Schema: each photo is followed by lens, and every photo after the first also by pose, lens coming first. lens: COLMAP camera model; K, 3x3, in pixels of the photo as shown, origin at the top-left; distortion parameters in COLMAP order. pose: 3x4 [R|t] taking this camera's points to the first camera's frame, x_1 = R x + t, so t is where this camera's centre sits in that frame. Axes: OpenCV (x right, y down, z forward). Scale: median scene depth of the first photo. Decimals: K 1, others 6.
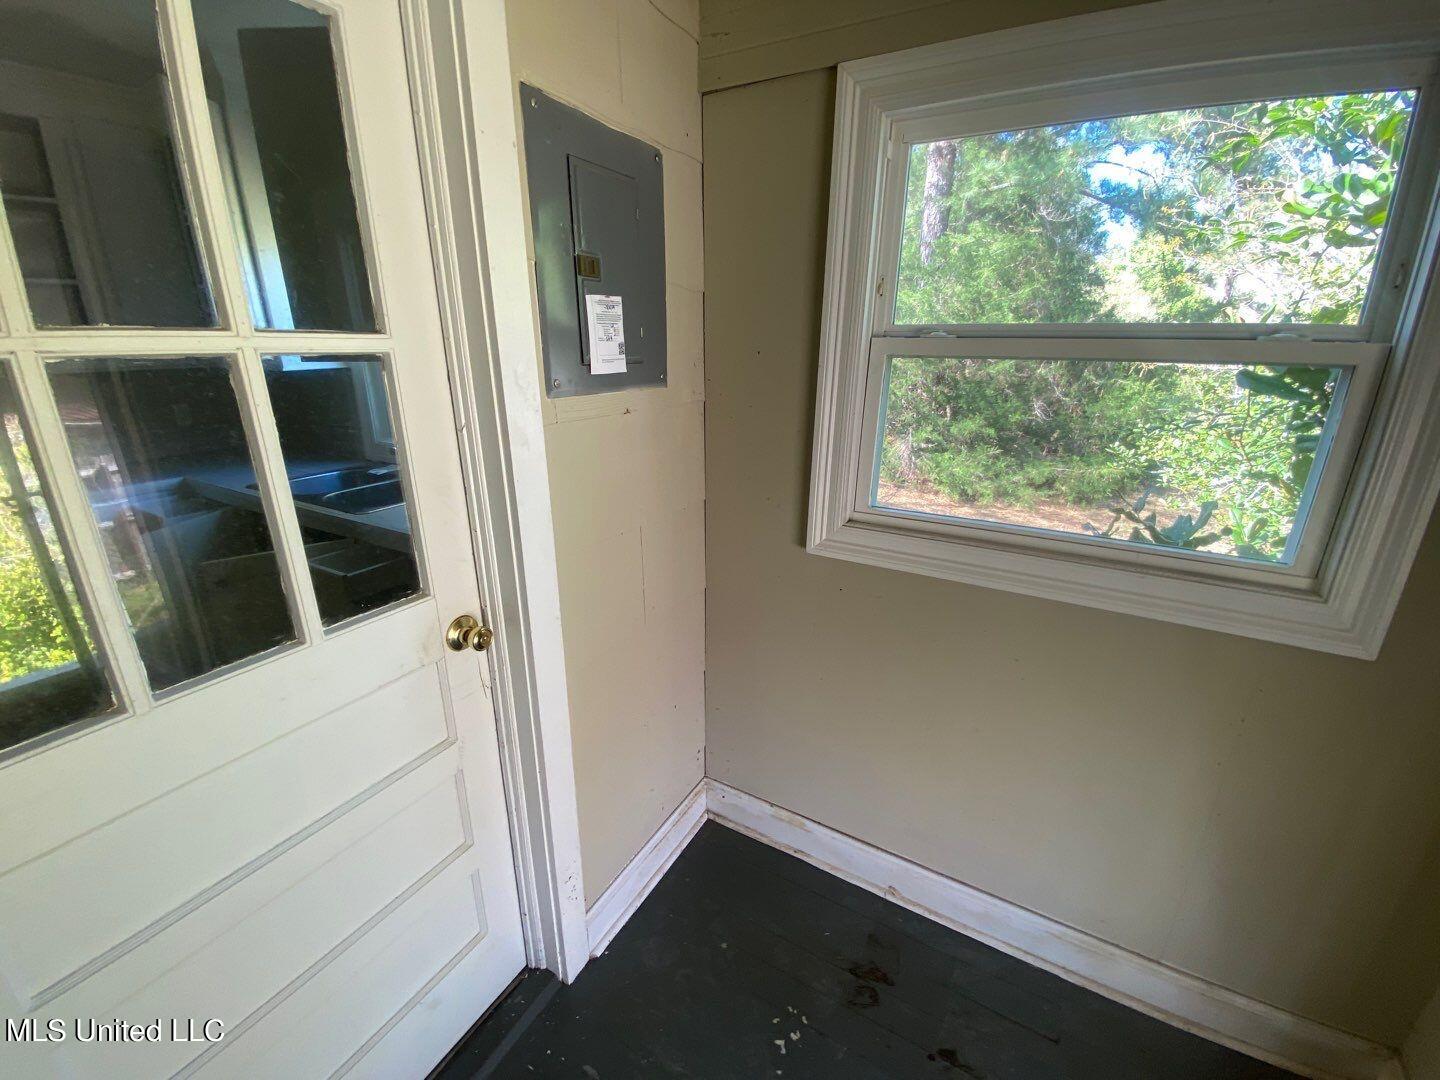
lens RADIAL K [[582.9, 0, 723.9], [0, 582.9, 543.9], [0, 0, 1]] dist [0.003611, -0.001515]
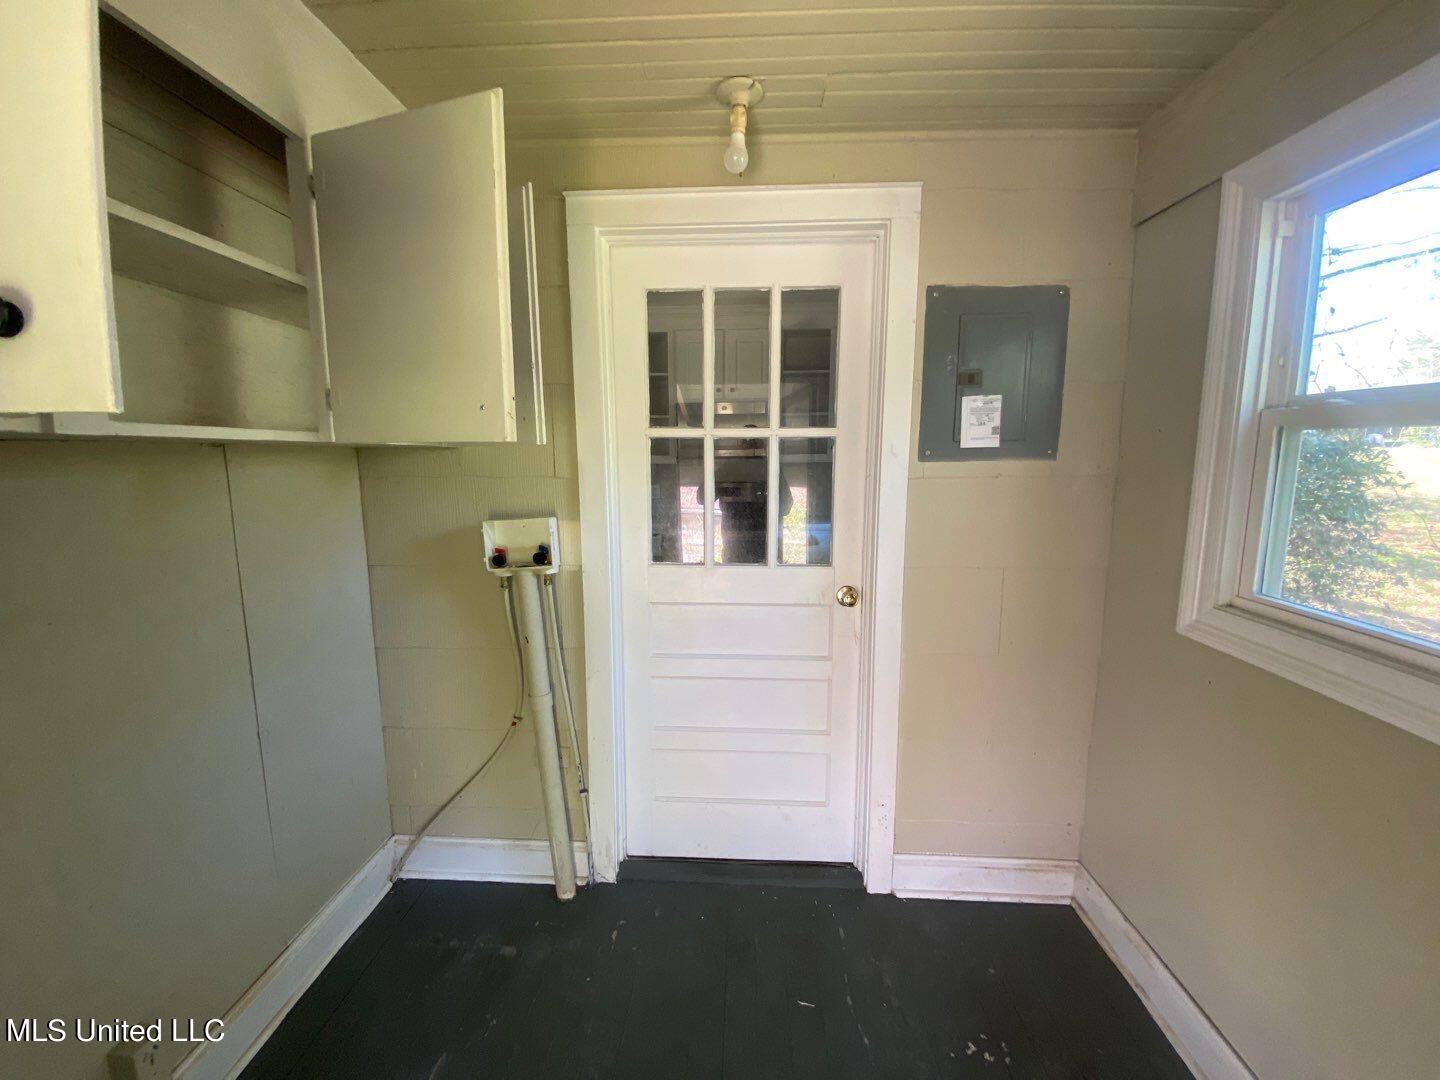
lens RADIAL K [[582.9, 0, 715.1], [0, 582.9, 534.7], [0, 0, 1]] dist [0.003611, -0.001515]
pose [[0.462538, 0.114604, -0.879161, 0.737324], [-0.275537, 0.961089, -0.019680, 0.107407], [0.842697, 0.251344, 0.476118, -0.146070]]
